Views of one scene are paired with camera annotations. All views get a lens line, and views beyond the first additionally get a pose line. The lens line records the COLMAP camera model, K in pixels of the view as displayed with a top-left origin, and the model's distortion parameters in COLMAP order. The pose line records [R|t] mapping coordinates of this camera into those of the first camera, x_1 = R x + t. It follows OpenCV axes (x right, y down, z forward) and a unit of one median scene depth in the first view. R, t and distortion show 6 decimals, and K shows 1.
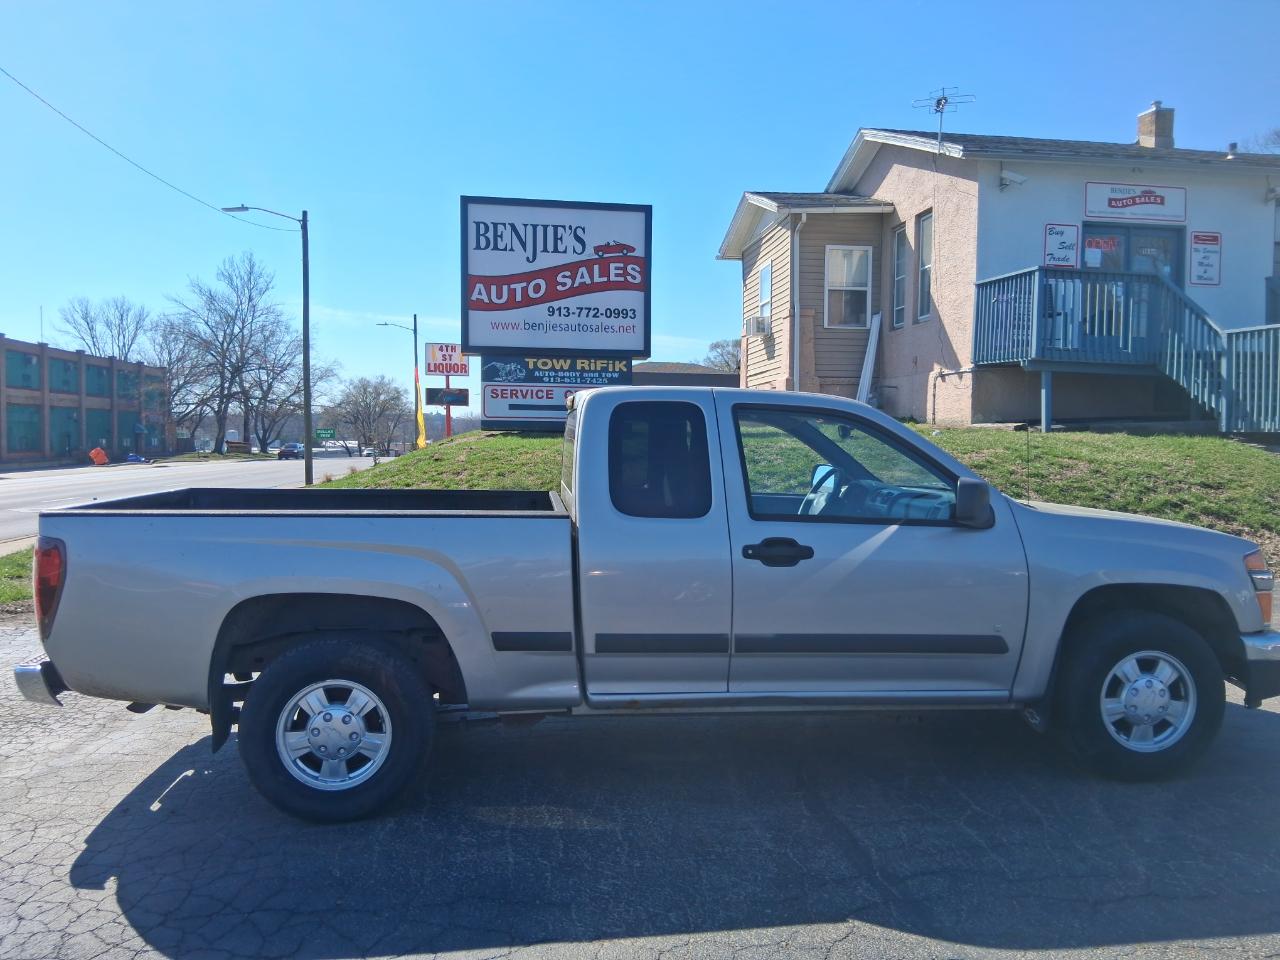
lens RADIAL K [[941.3, 0, 616.1], [0, 941.3, 476.7], [0, 0, 1]] dist [0.072836, -0.135441]
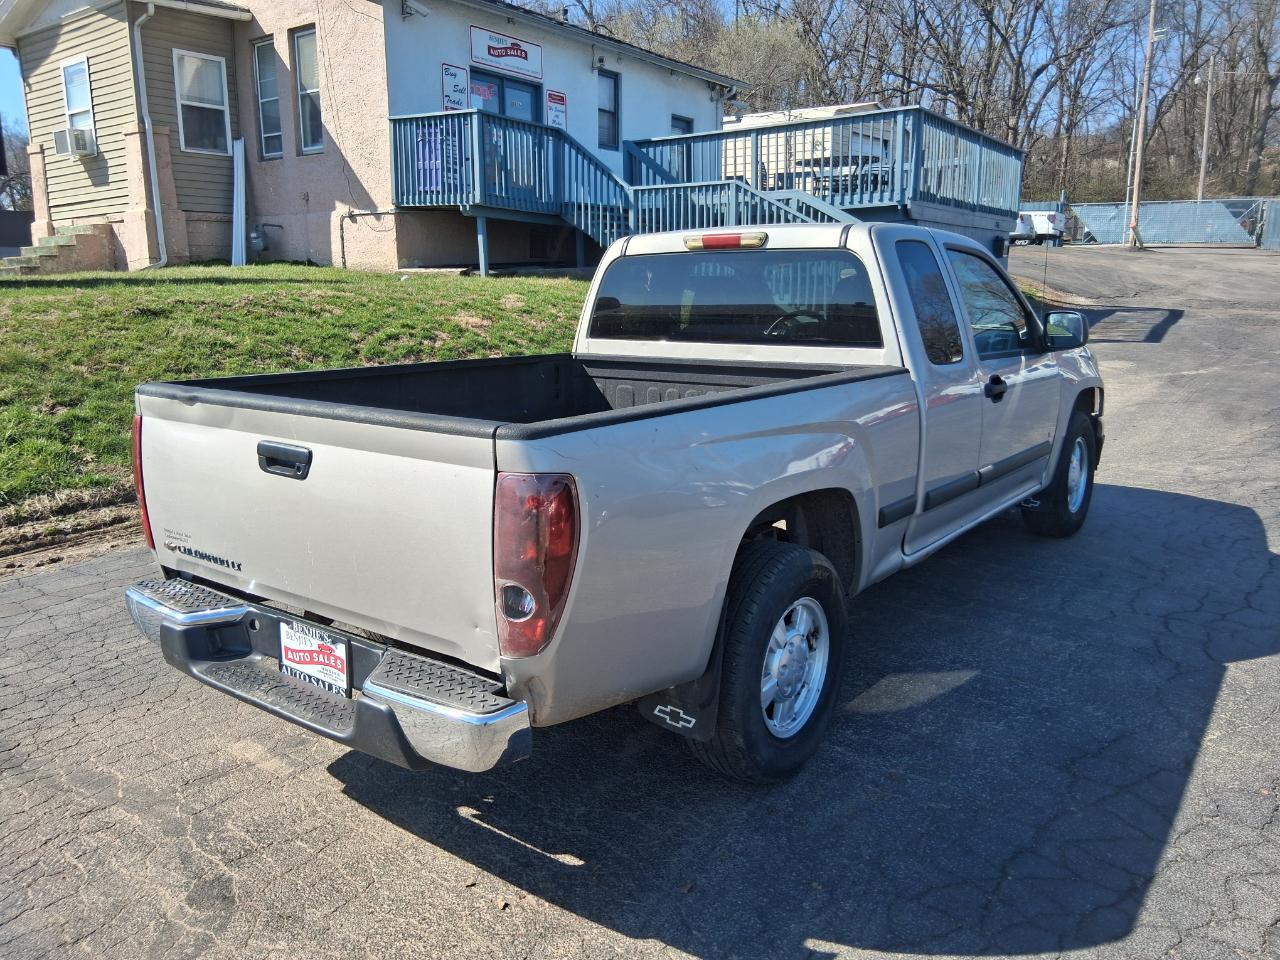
lens RADIAL K [[962.1, 0, 622.9], [0, 962.1, 473.6], [0, 0, 1]] dist [0.096350, -0.157461]
pose [[0.690555, -0.150557, 0.707437, -0.207855], [0.041468, 0.984728, 0.169091, -0.006836], [-0.722090, -0.087430, 0.686252, 0.123442]]
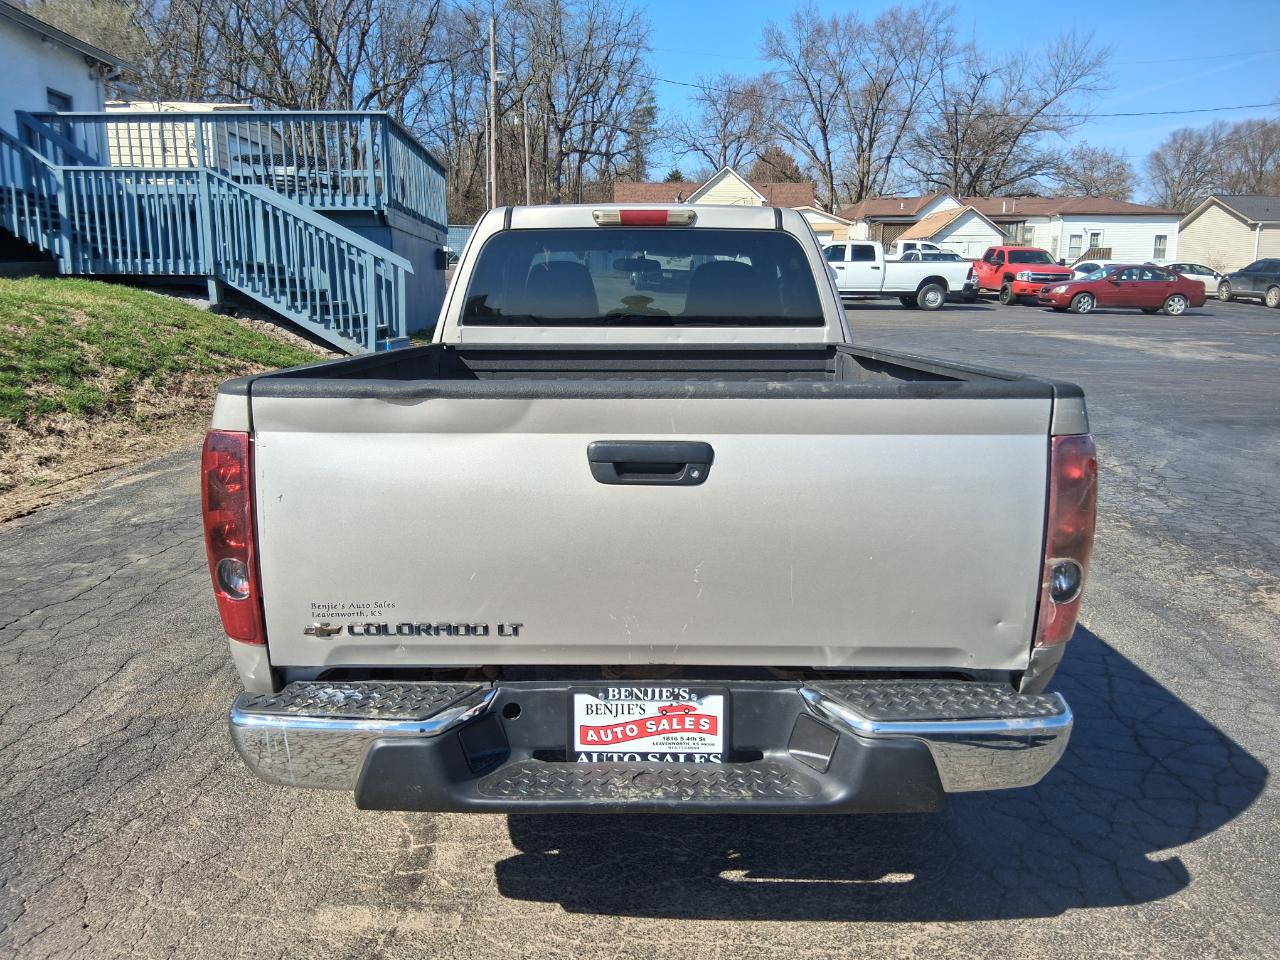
lens RADIAL K [[962.1, 0, 622.9], [0, 962.1, 473.6], [0, 0, 1]] dist [0.096350, -0.157461]
pose [[0.115047, -0.184577, 0.976061, -0.244368], [0.038897, 0.982669, 0.181241, -0.004427], [-0.992598, 0.017115, 0.120232, 0.253403]]
